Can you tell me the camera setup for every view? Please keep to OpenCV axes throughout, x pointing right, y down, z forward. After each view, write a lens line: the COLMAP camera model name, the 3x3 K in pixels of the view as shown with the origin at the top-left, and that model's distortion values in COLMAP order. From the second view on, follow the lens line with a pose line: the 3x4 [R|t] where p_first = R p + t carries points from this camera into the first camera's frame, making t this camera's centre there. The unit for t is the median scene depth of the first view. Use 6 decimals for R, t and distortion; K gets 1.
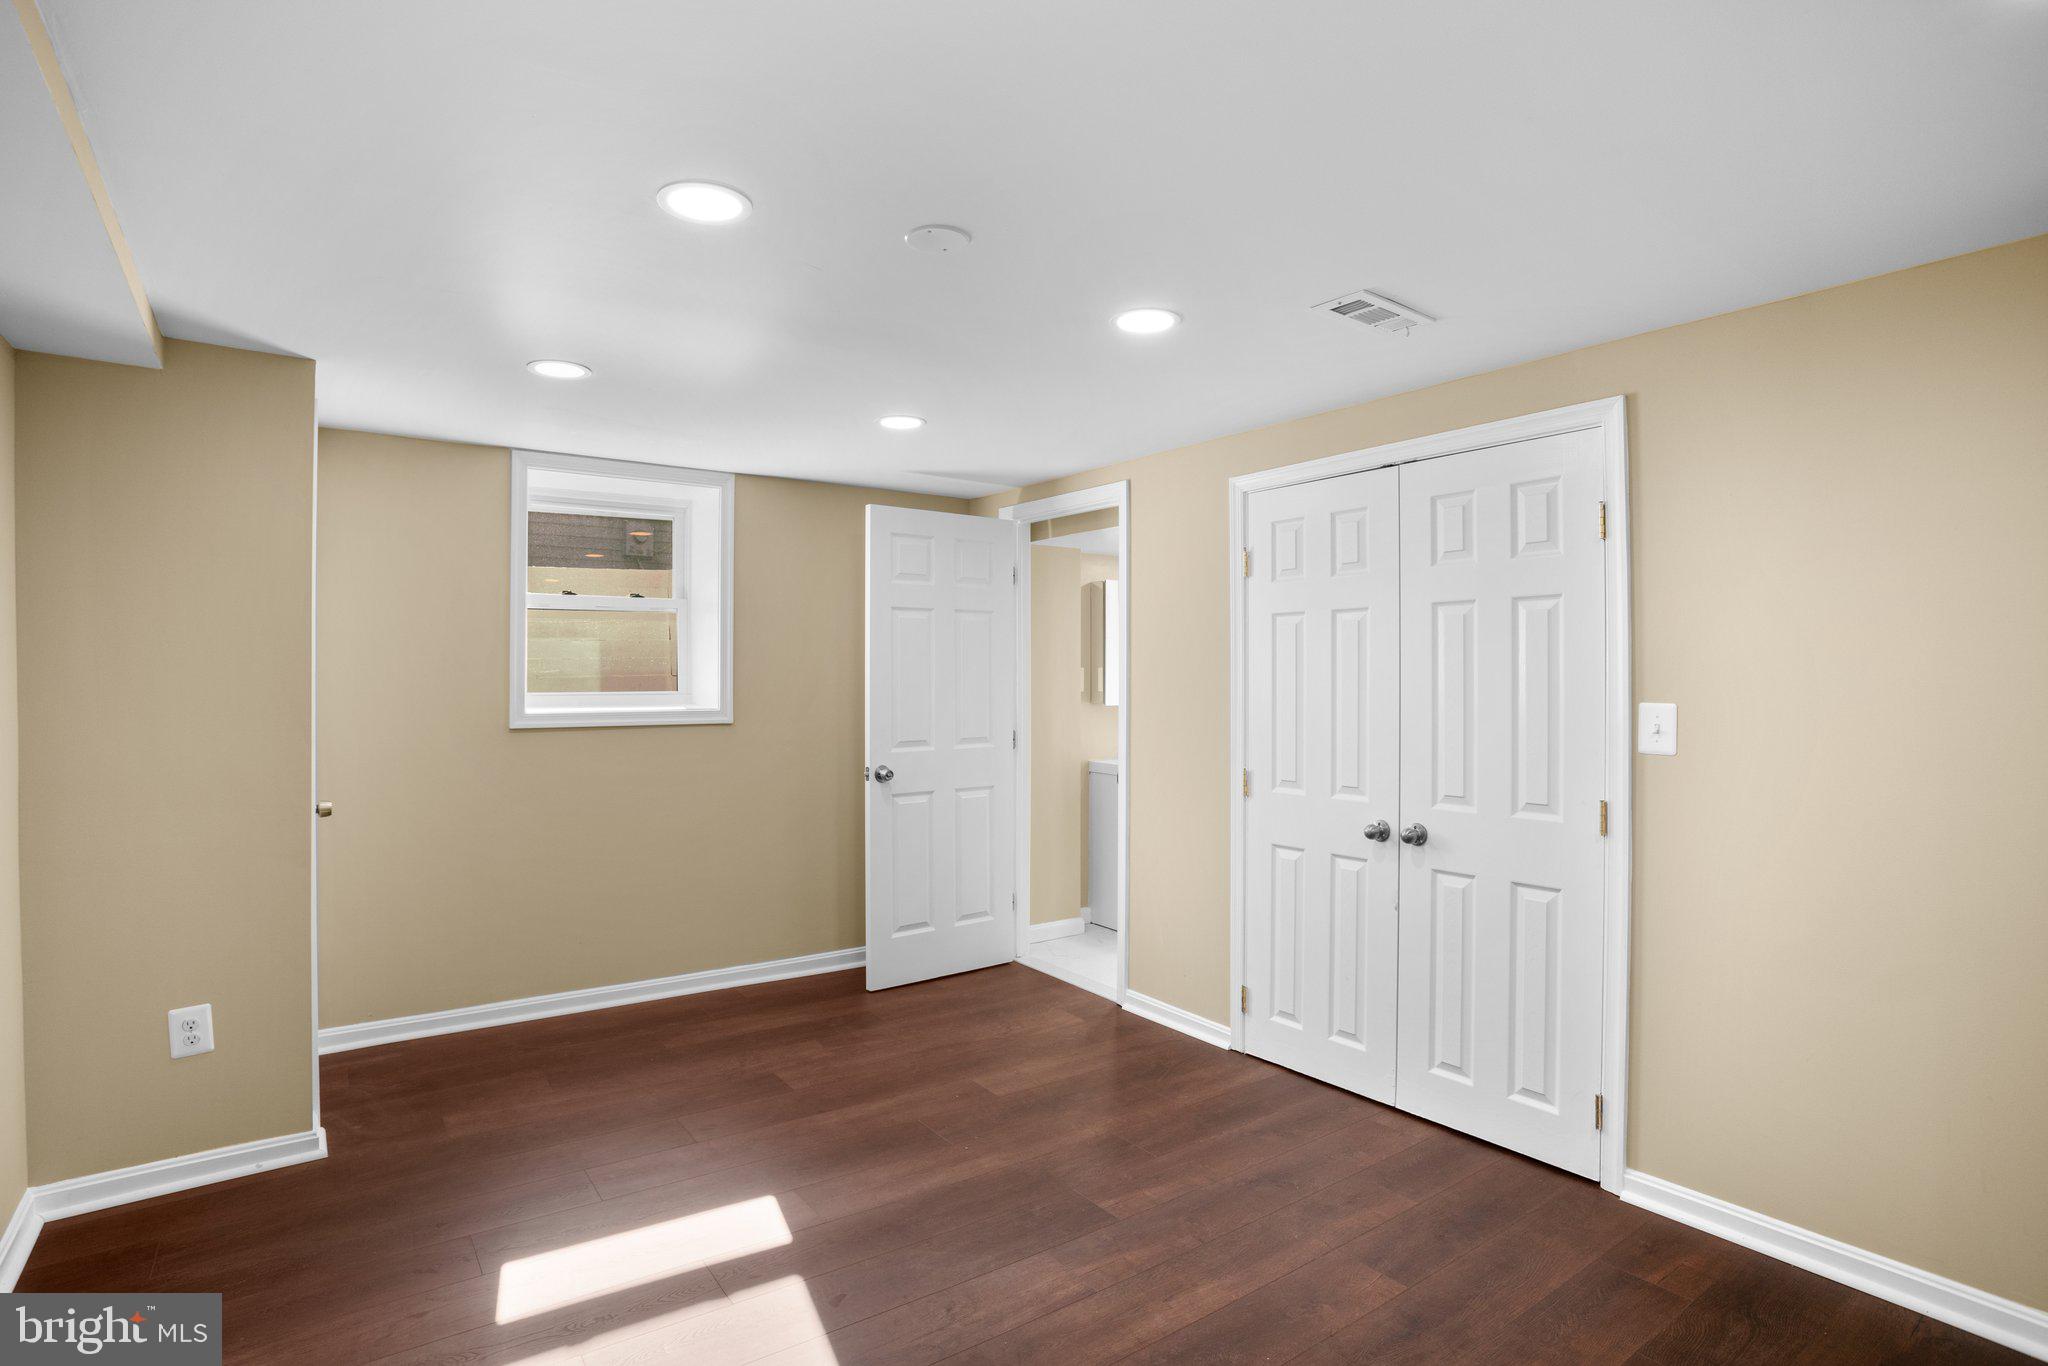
lens RADIAL K [[1019.5, 0, 1020.6], [0, 1019.5, 675.3], [0, 0, 1]] dist [-0.060398, 0.018520]
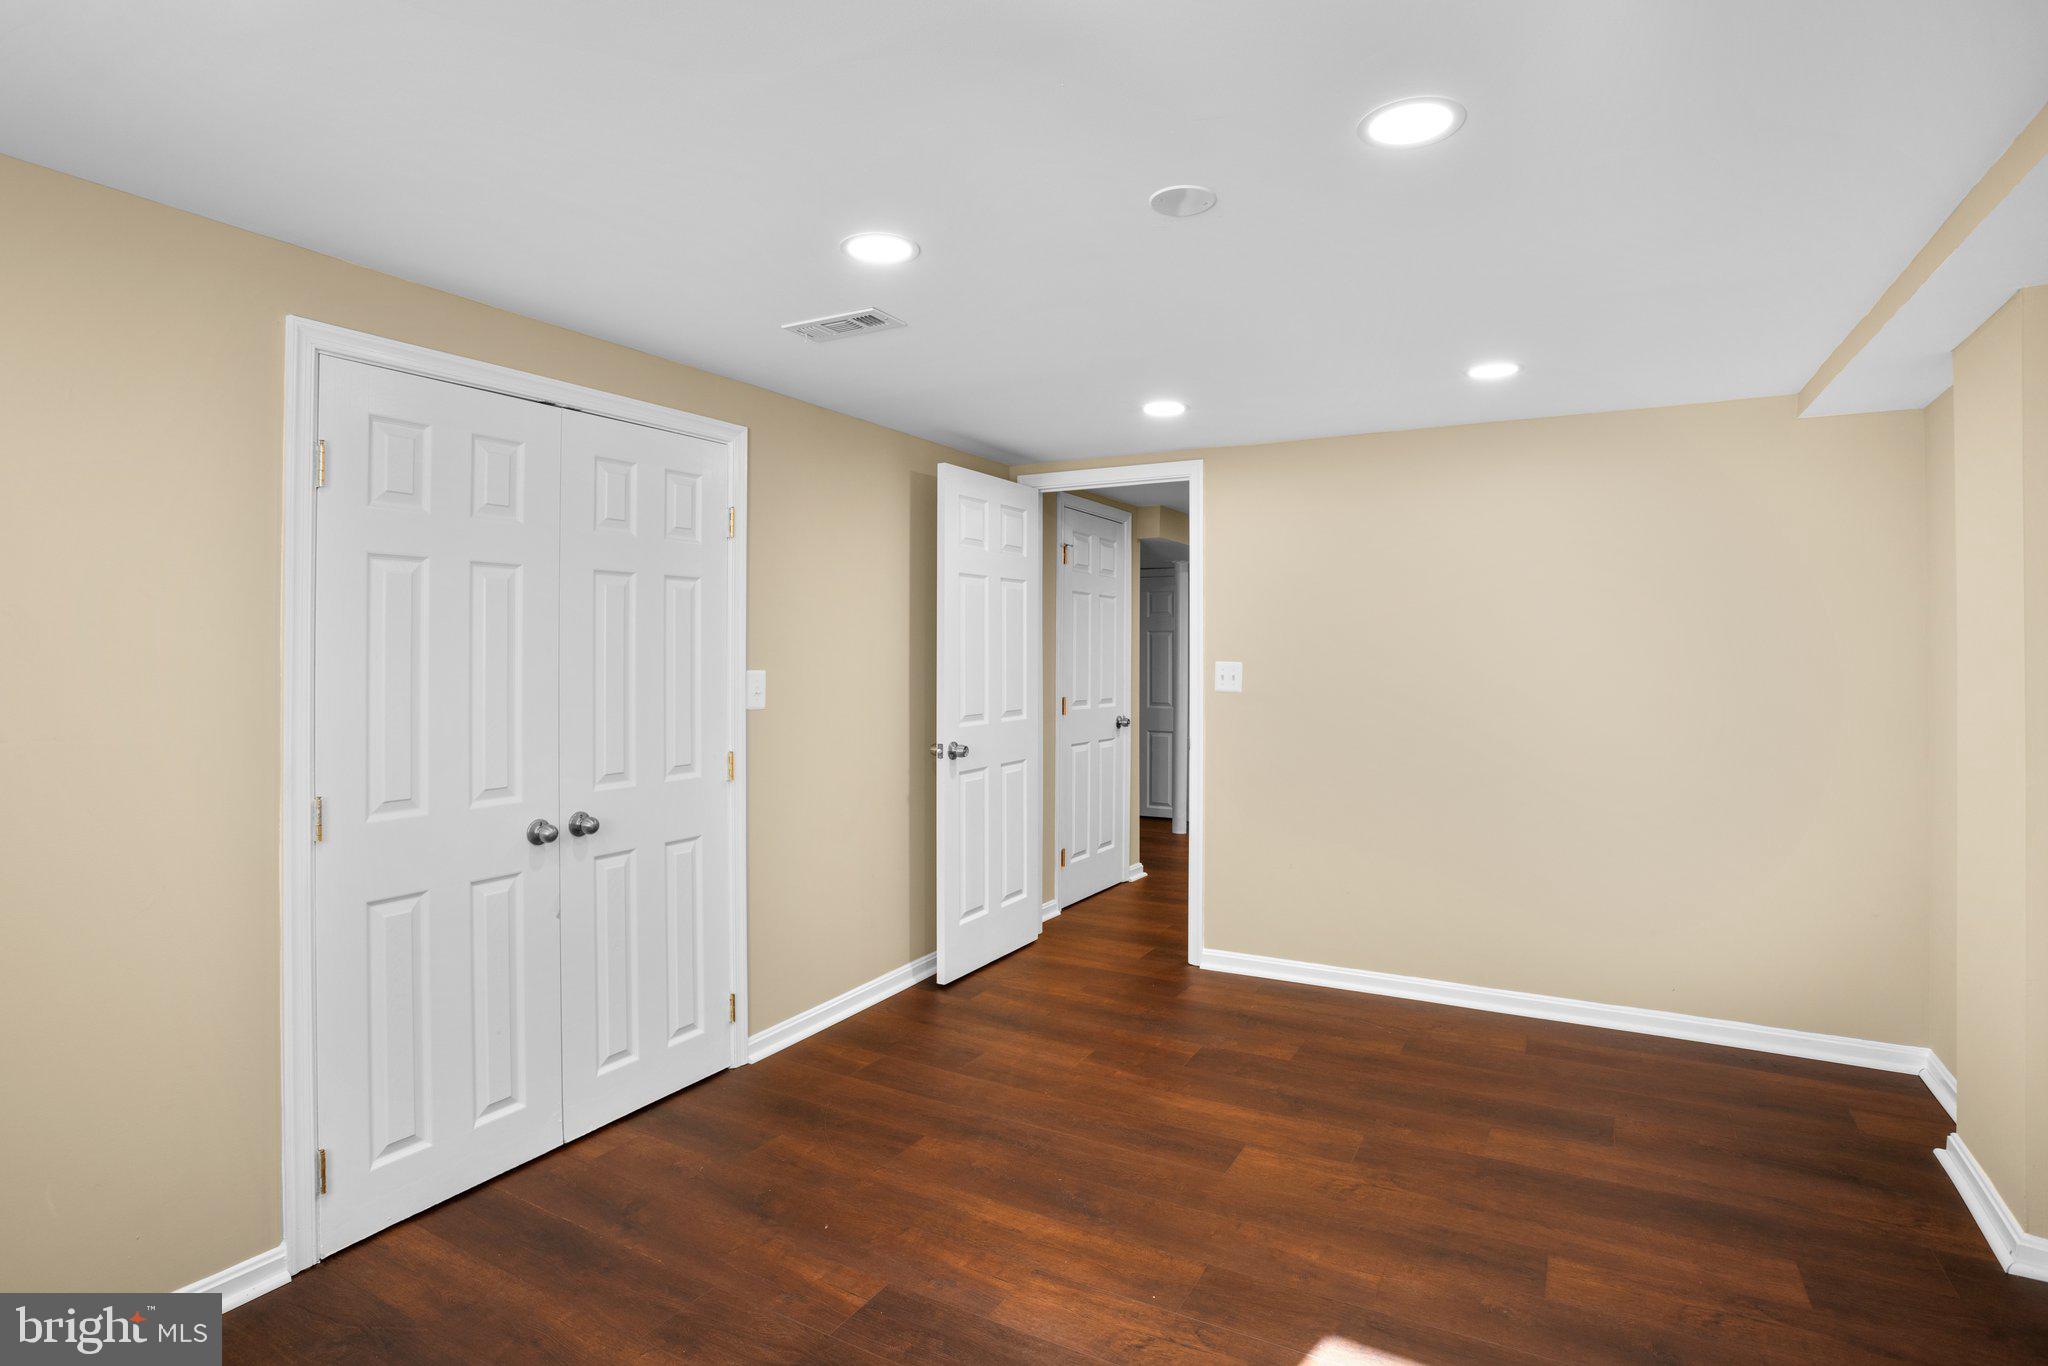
lens RADIAL K [[1003.9, 0, 1020.6], [0, 1003.9, 643.1], [0, 0, 1]] dist [-0.003128, -0.000518]
pose [[-0.389268, 0.001069, 0.921124, -0.924311], [-0.010515, 0.999929, -0.005604, -0.005962], [-0.921064, -0.011868, -0.389230, 1.545531]]
